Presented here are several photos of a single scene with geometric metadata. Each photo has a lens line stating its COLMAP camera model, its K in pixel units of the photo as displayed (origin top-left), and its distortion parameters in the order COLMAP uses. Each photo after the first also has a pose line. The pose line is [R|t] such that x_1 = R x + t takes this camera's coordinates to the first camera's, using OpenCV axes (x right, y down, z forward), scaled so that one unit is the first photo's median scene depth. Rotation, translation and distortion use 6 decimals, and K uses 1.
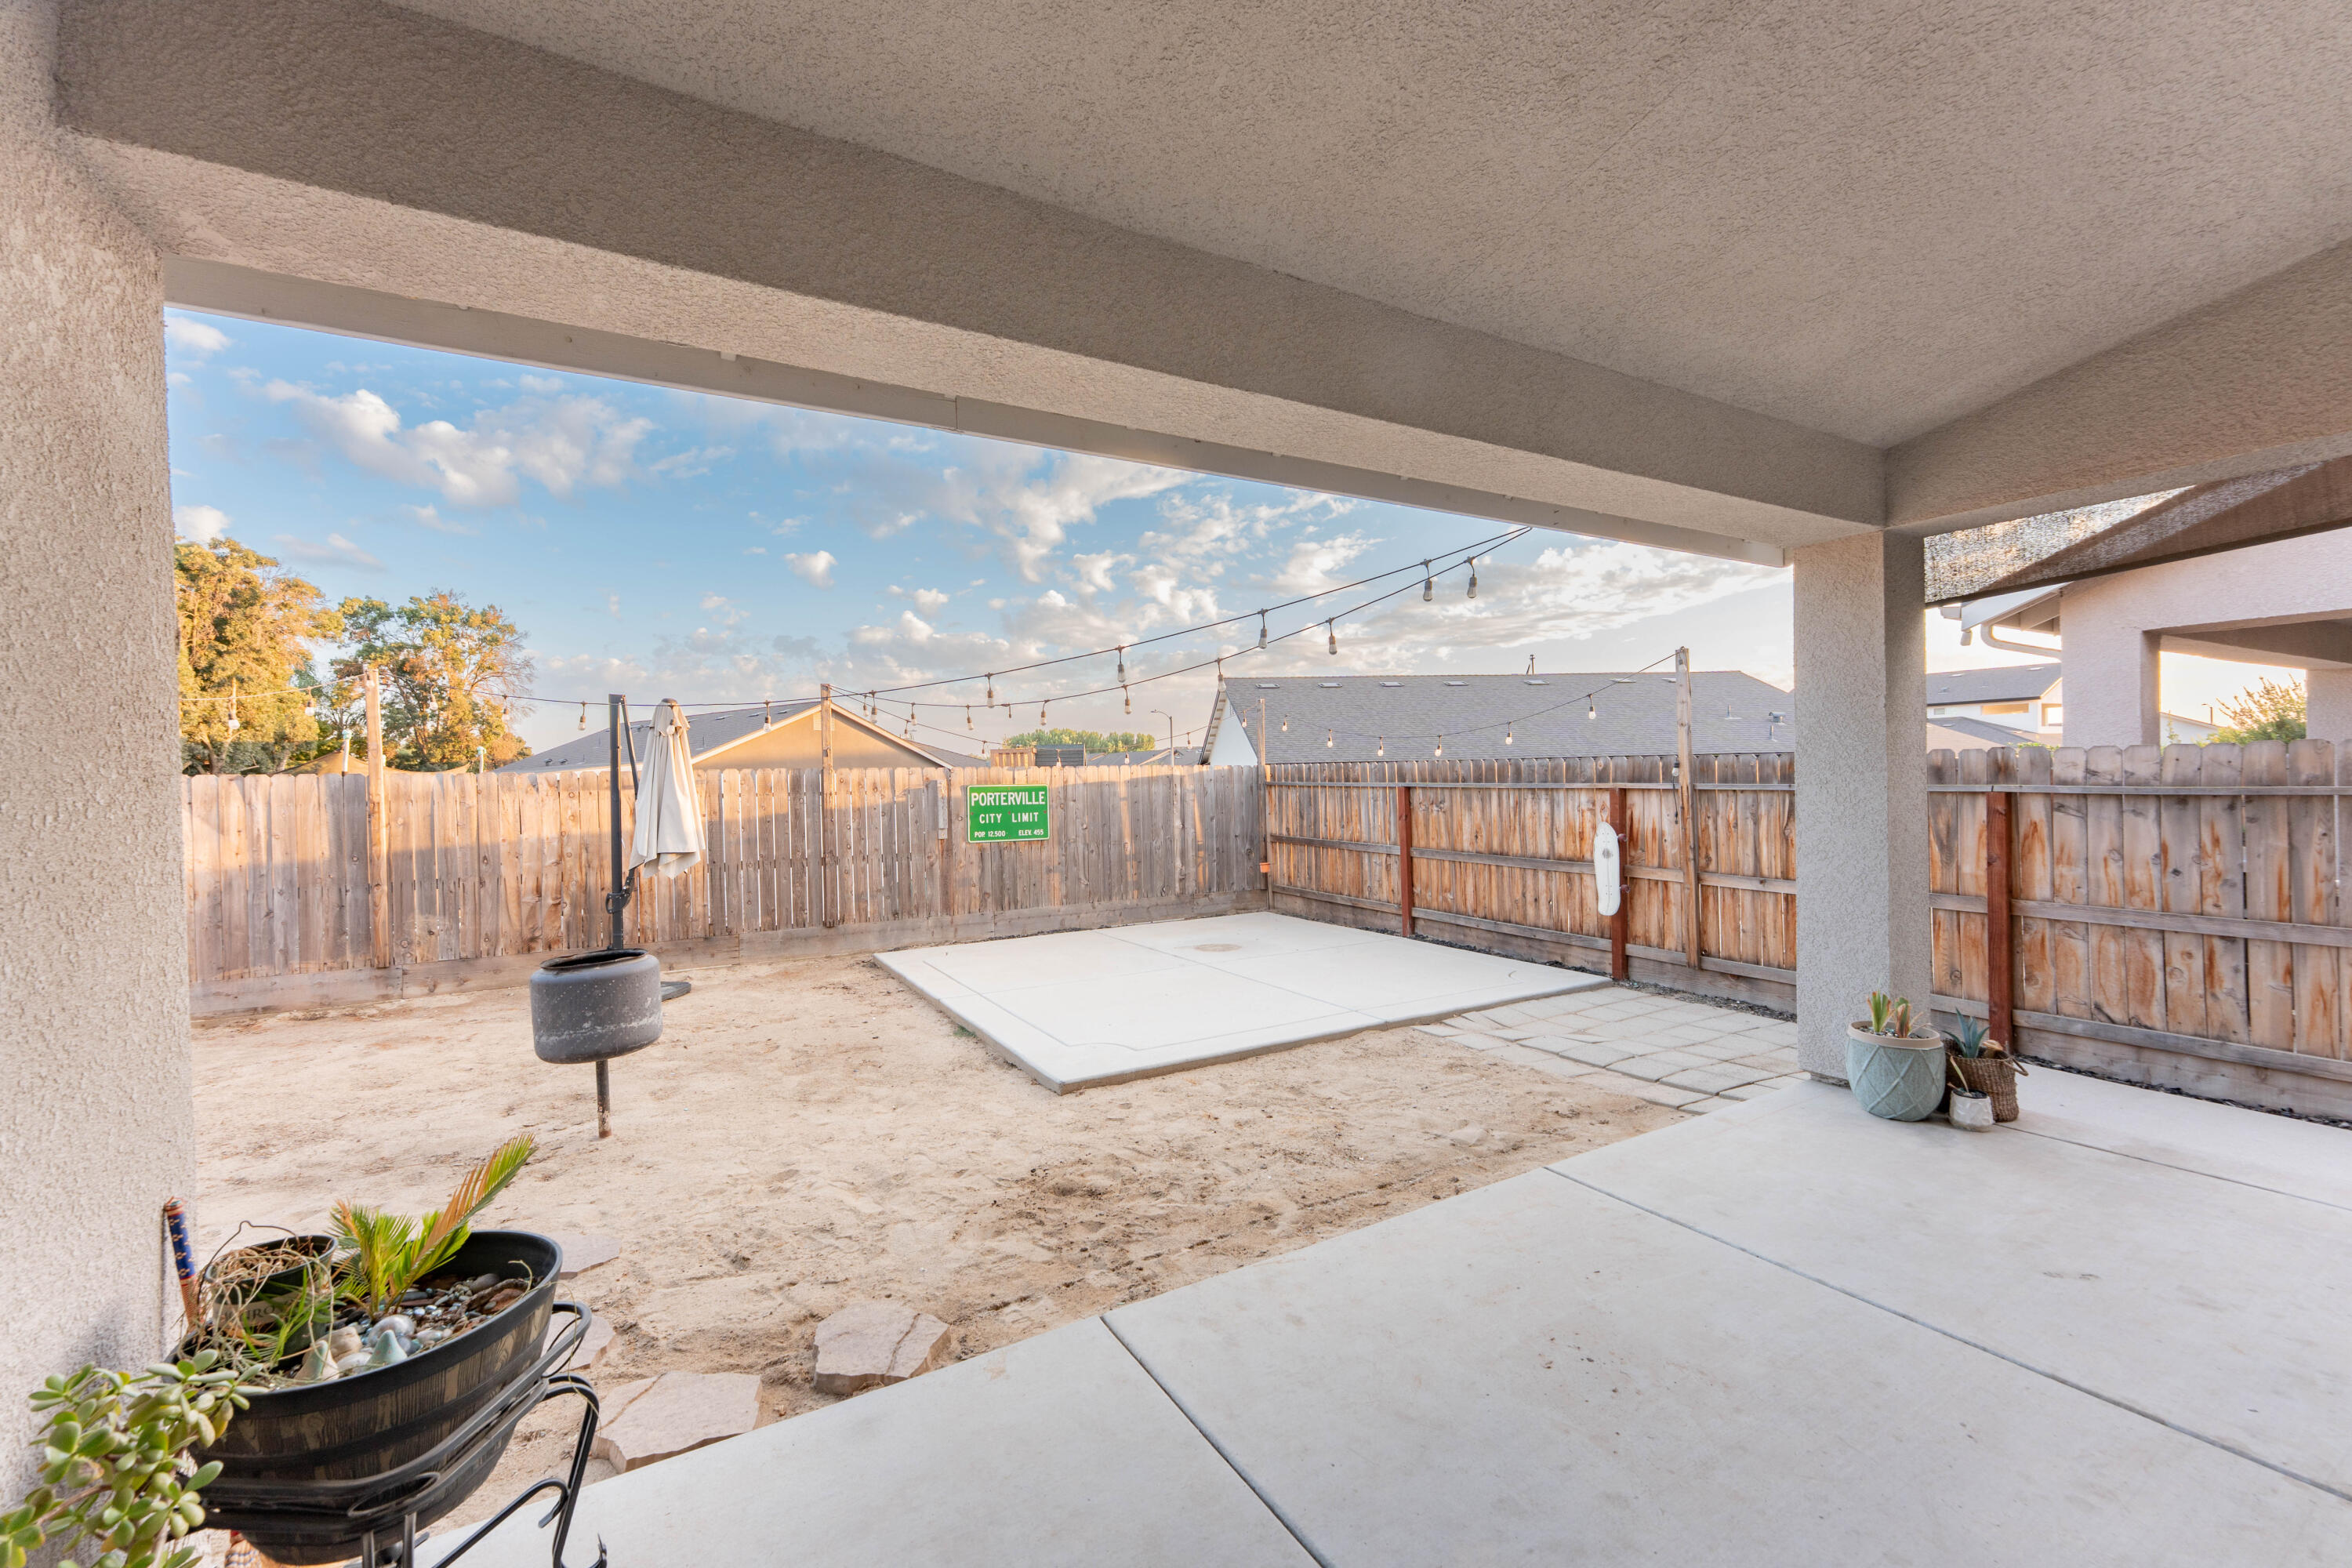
lens RADIAL K [[934.5, 0, 1169.1], [0, 934.5, 783.1], [0, 0, 1]] dist [-0.001113, -0.000699]
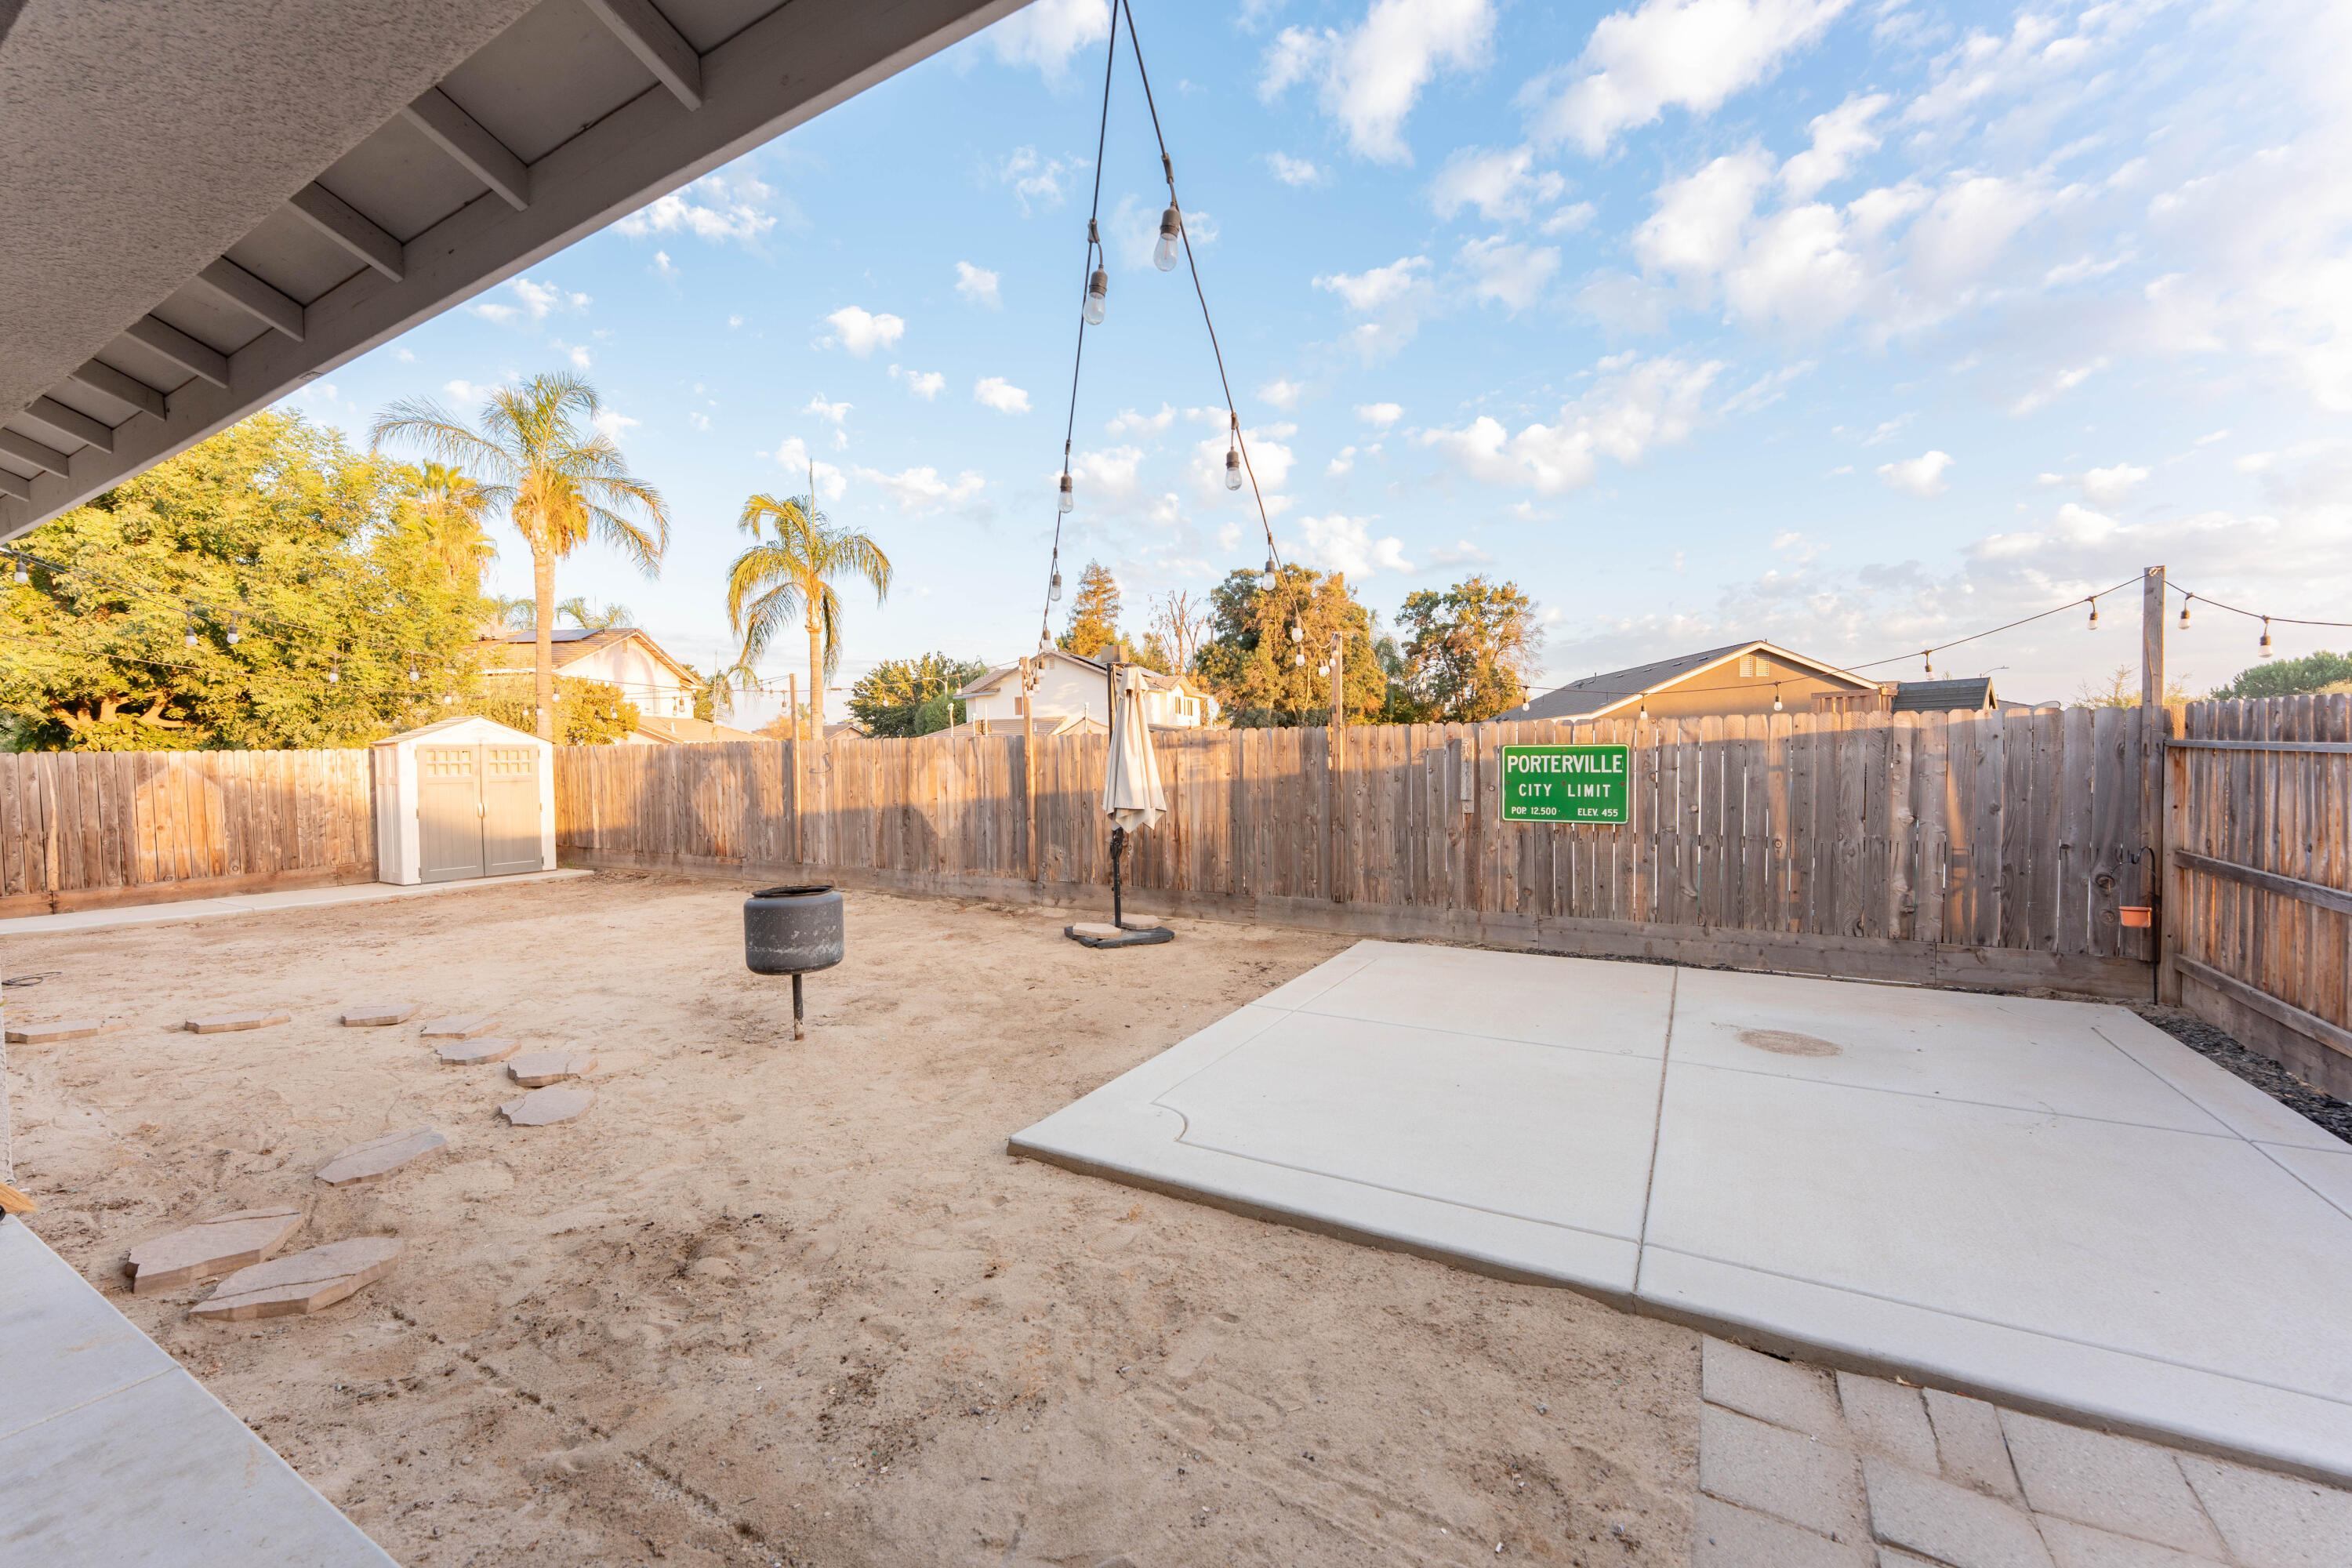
lens RADIAL K [[940.9, 0, 1176.0], [0, 940.9, 784.0], [0, 0, 1]] dist [0.003182, -0.000337]
pose [[0.508846, 0.040080, -0.859924, 0.320822], [0.001514, 0.998872, 0.047452, -0.002950], [0.860856, -0.025448, 0.508211, 0.388760]]
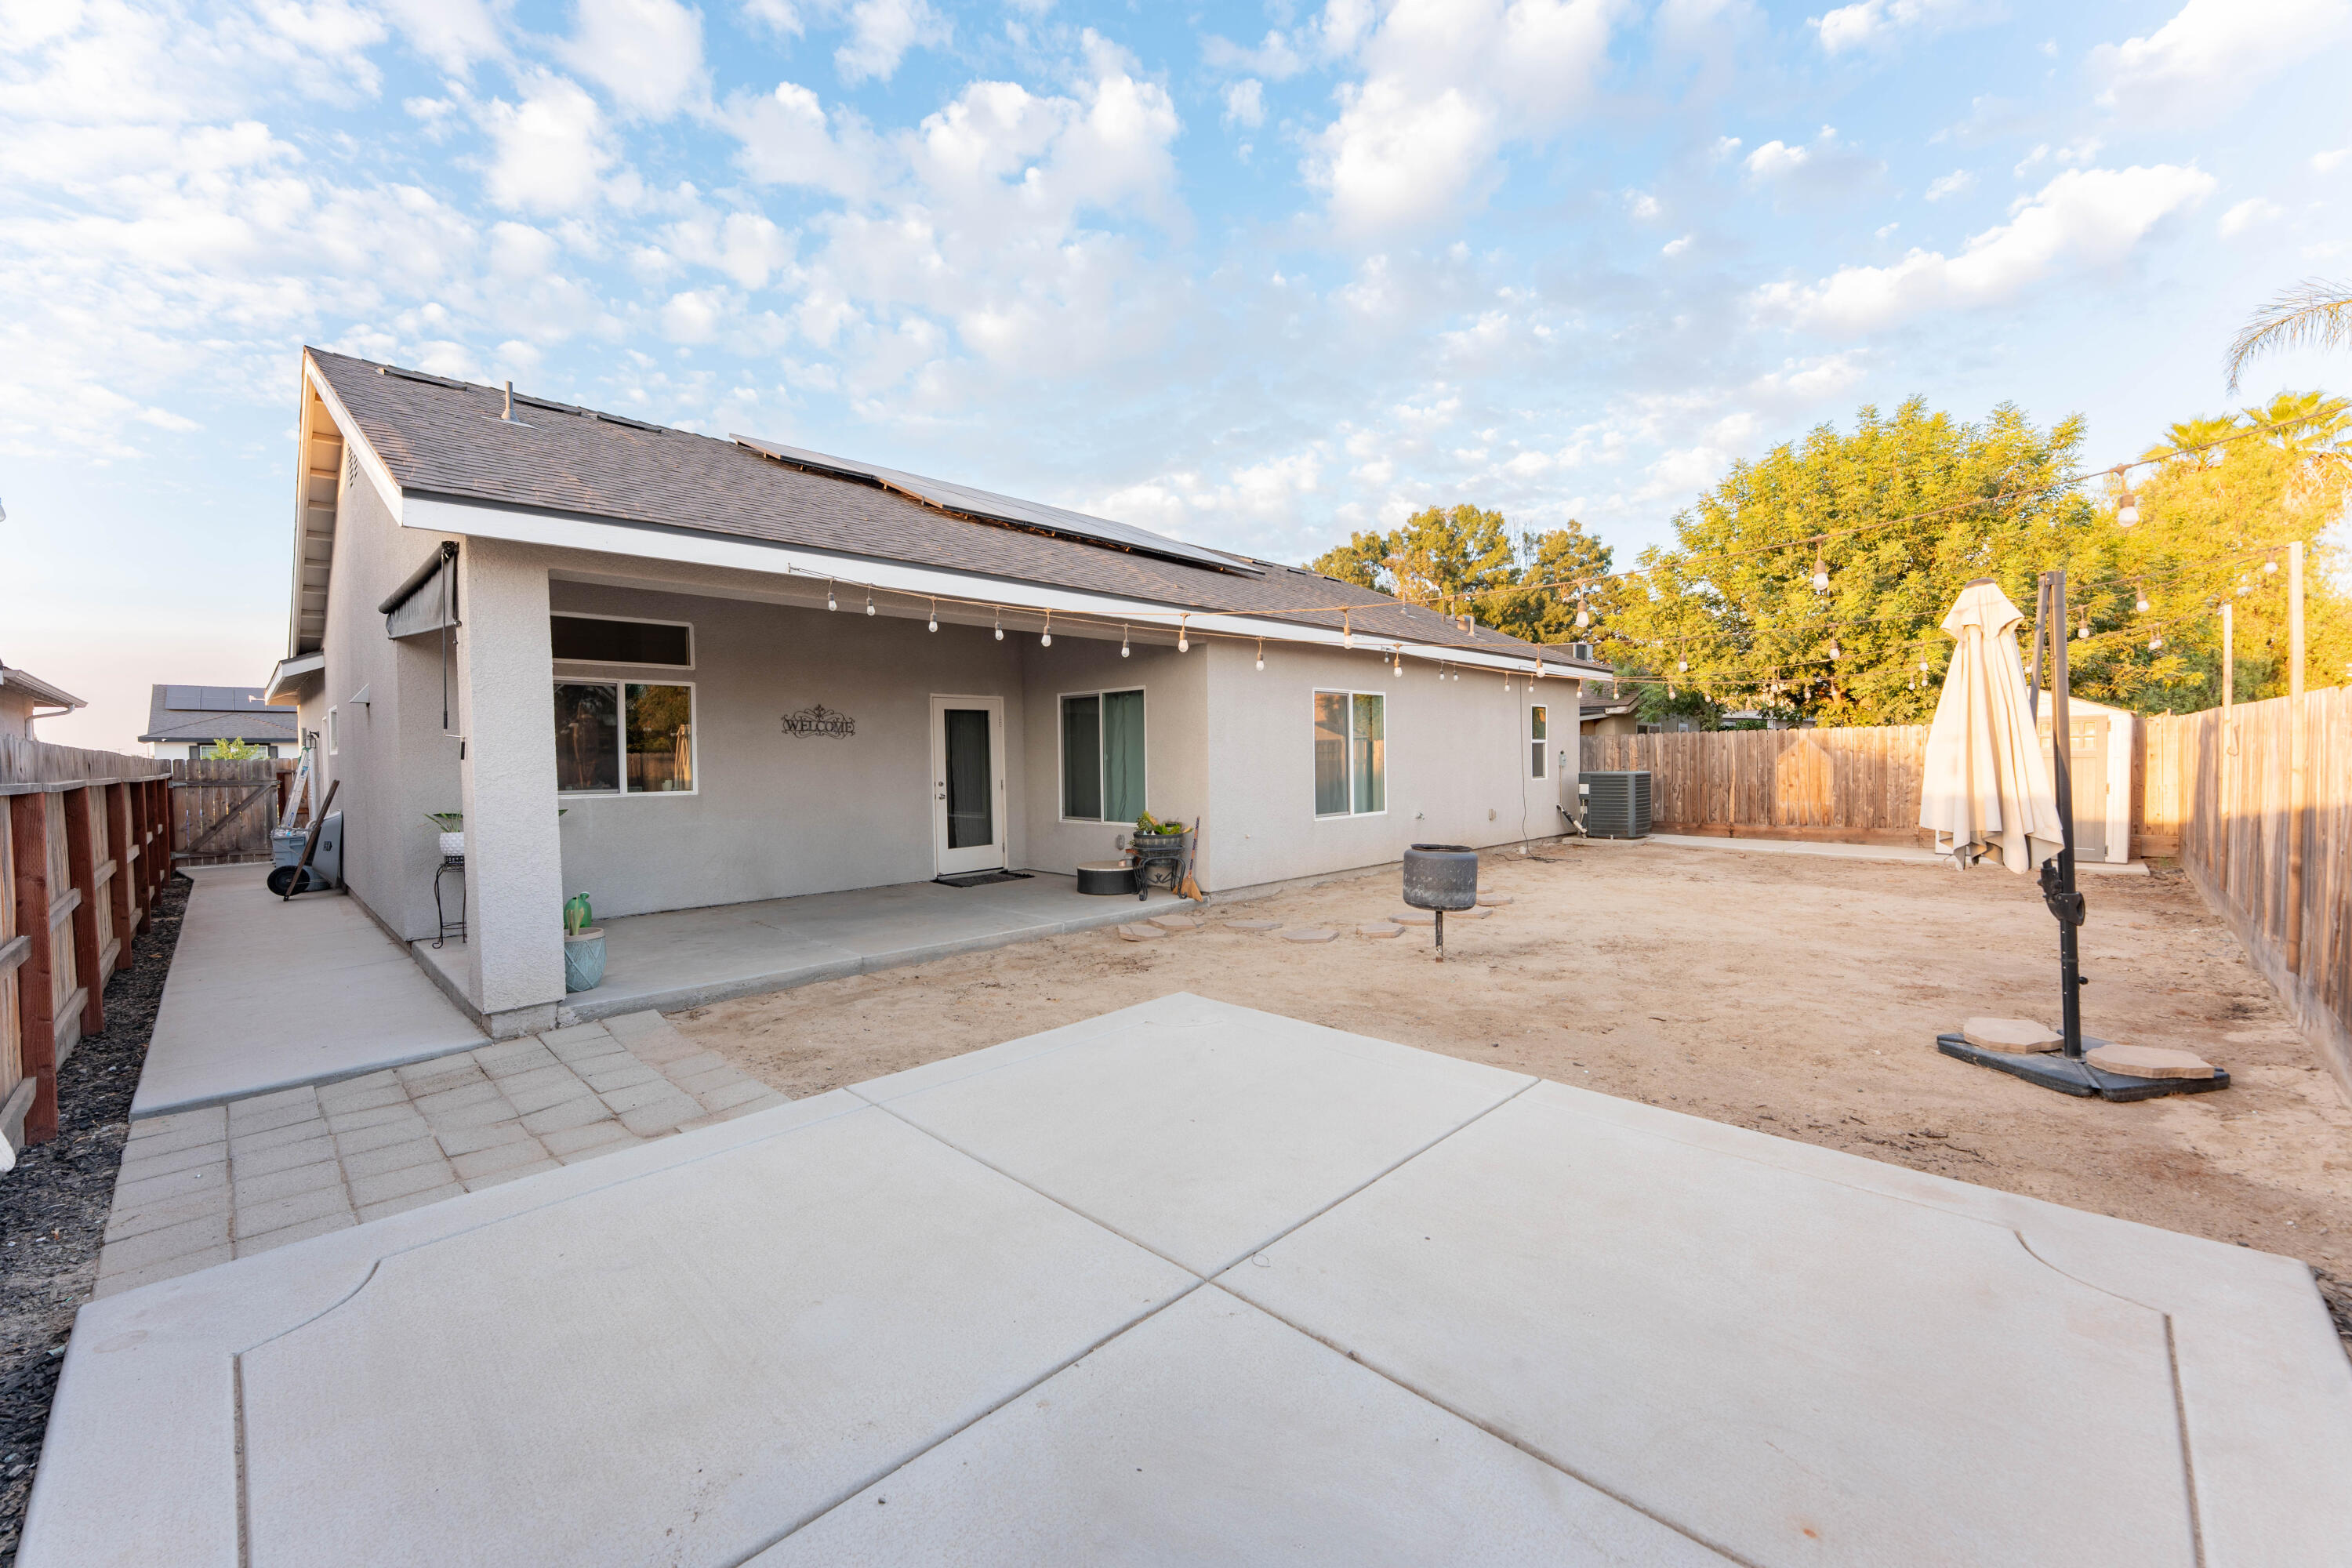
lens RADIAL K [[934.5, 0, 1169.1], [0, 934.5, 783.1], [0, 0, 1]] dist [-0.001113, -0.000699]
pose [[-0.962210, 0.040794, -0.269234, 0.113062], [0.029932, 0.998568, 0.044329, -0.000649], [0.270657, 0.034595, -0.962054, 1.131295]]
